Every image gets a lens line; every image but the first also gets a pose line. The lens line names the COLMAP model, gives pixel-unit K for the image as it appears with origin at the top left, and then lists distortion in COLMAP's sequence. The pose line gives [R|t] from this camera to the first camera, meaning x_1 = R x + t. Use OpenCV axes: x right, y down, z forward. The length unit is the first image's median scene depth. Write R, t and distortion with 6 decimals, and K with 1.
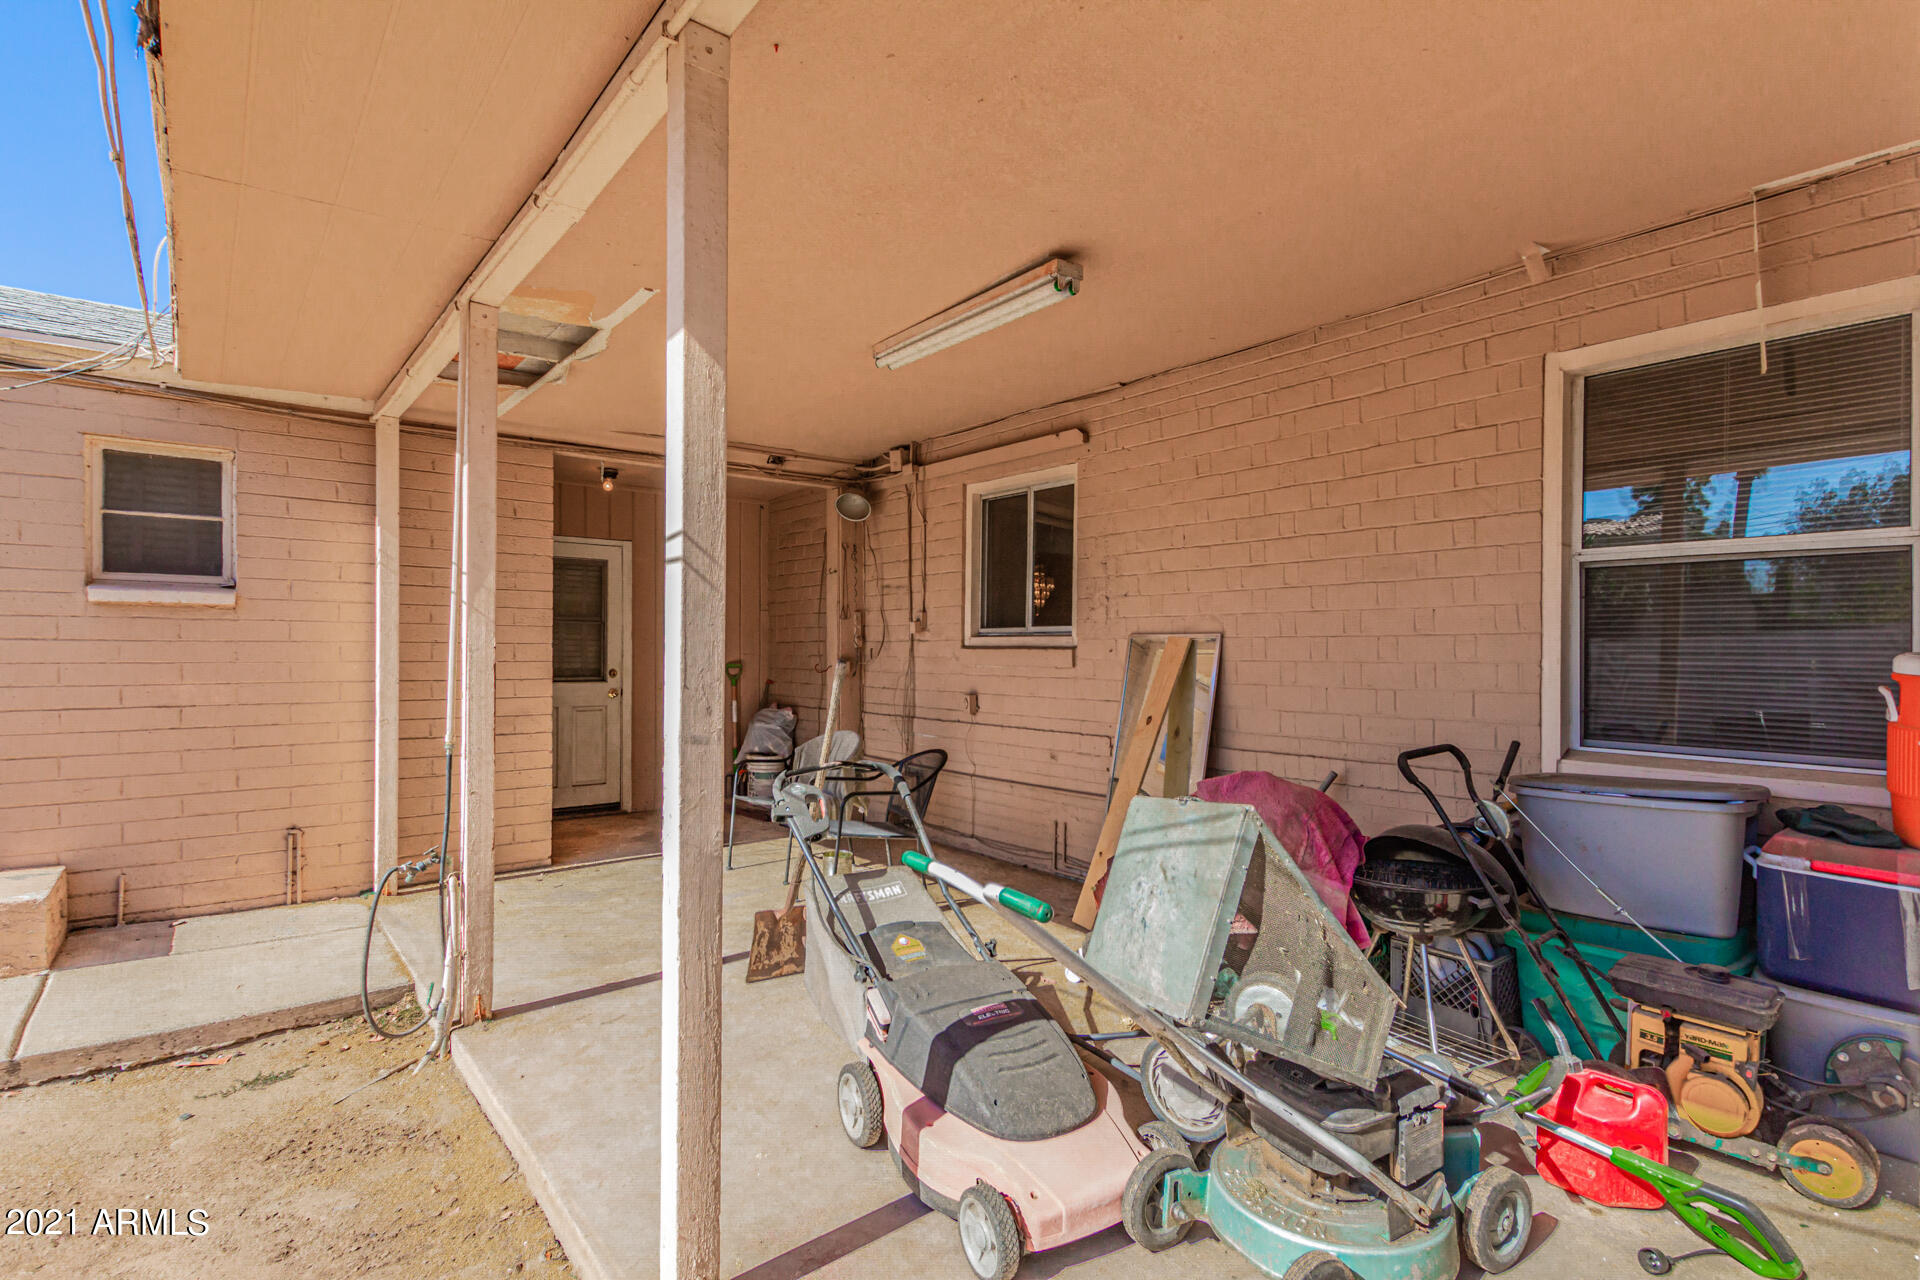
lens RADIAL K [[931.7, 0, 968.7], [0, 931.7, 650.6], [0, 0, 1]] dist [0.010543, -0.000022]
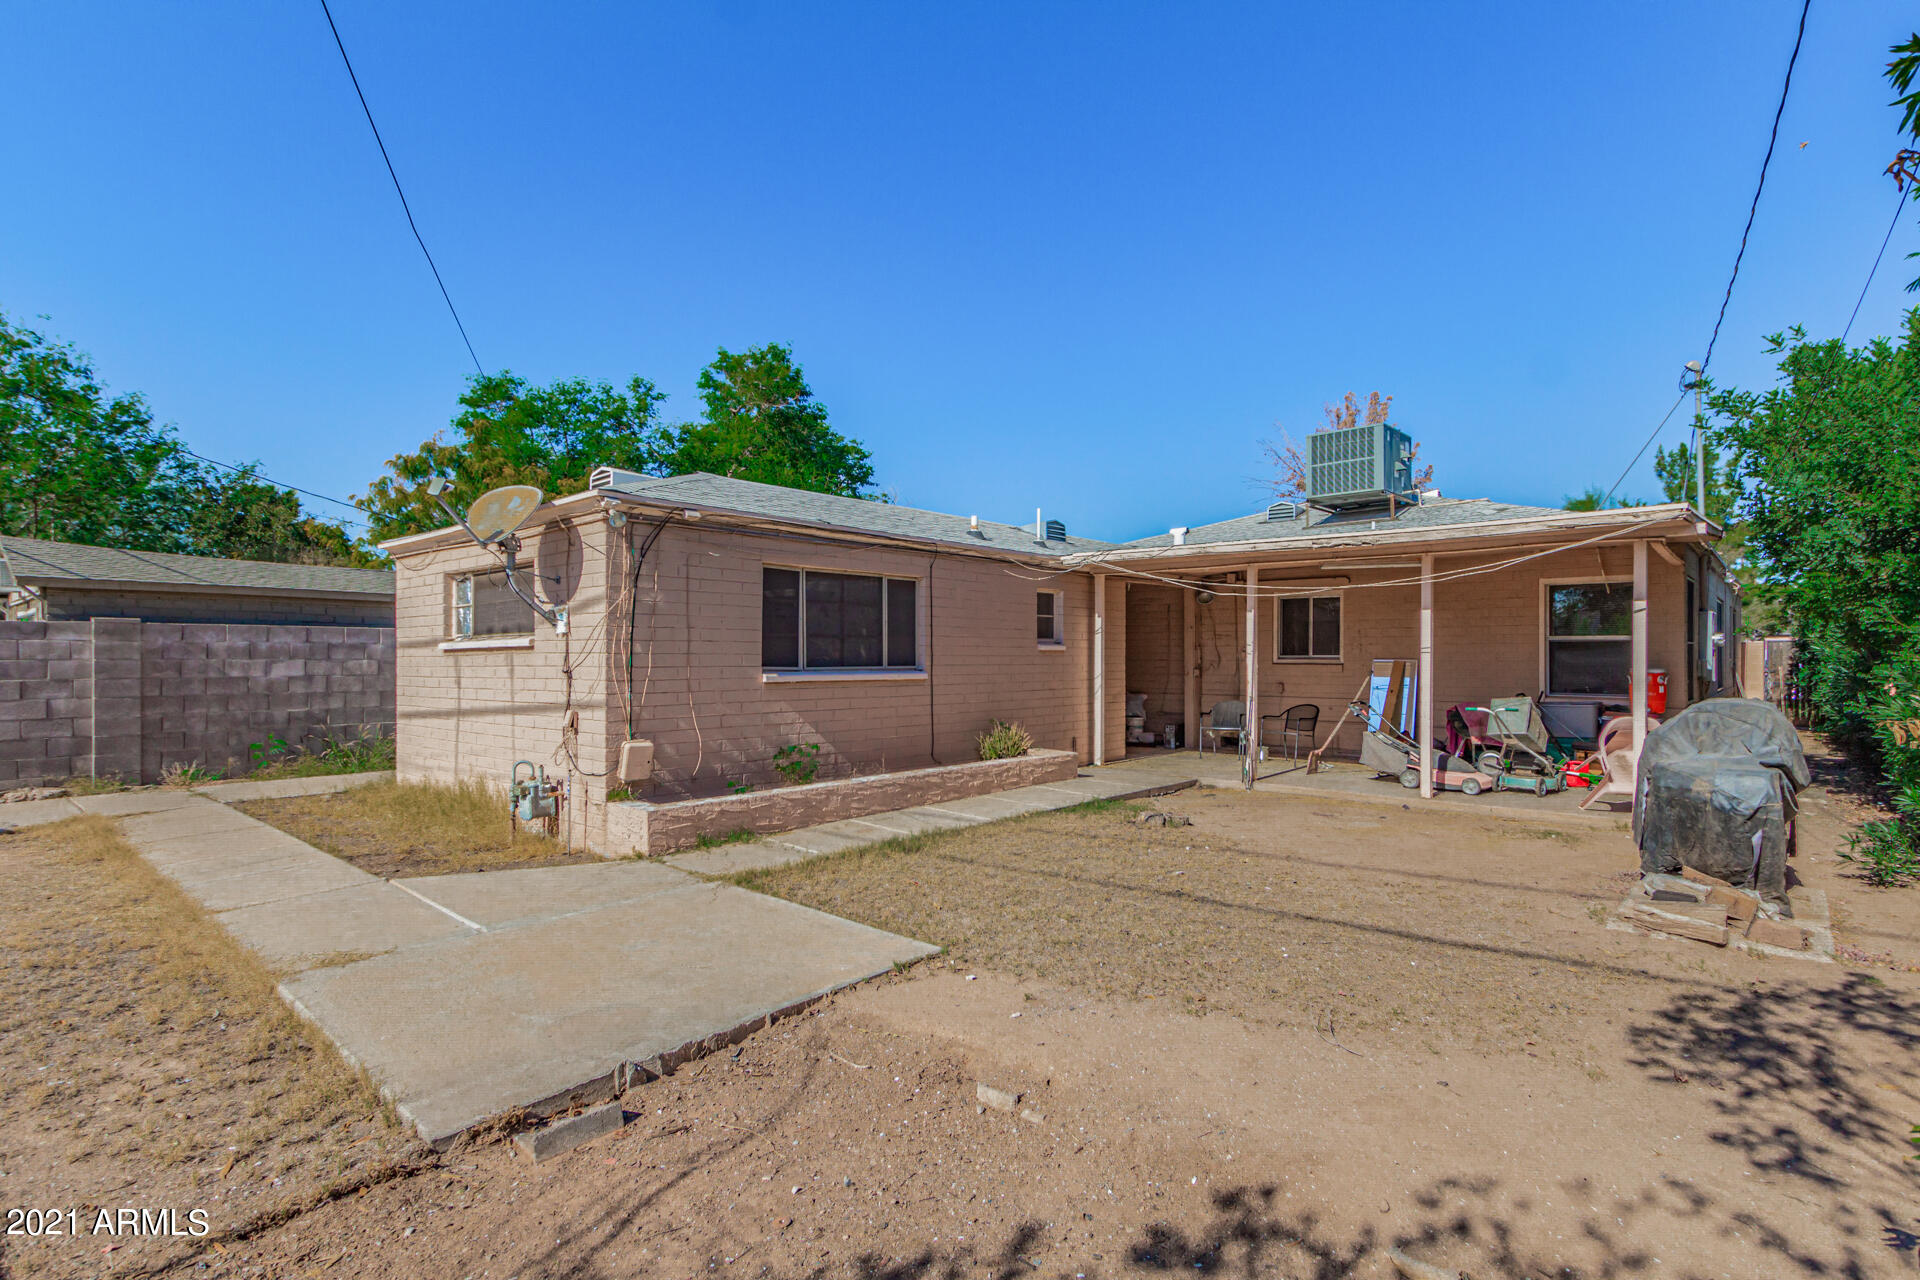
lens RADIAL K [[931.7, 0, 956.2], [0, 931.7, 644.9], [0, 0, 1]] dist [0.010543, -0.000022]
pose [[0.988397, -0.003660, 0.151852, -1.252483], [0.005445, 0.999921, -0.011338, -0.031037], [-0.151798, 0.012033, 0.988338, -1.277379]]
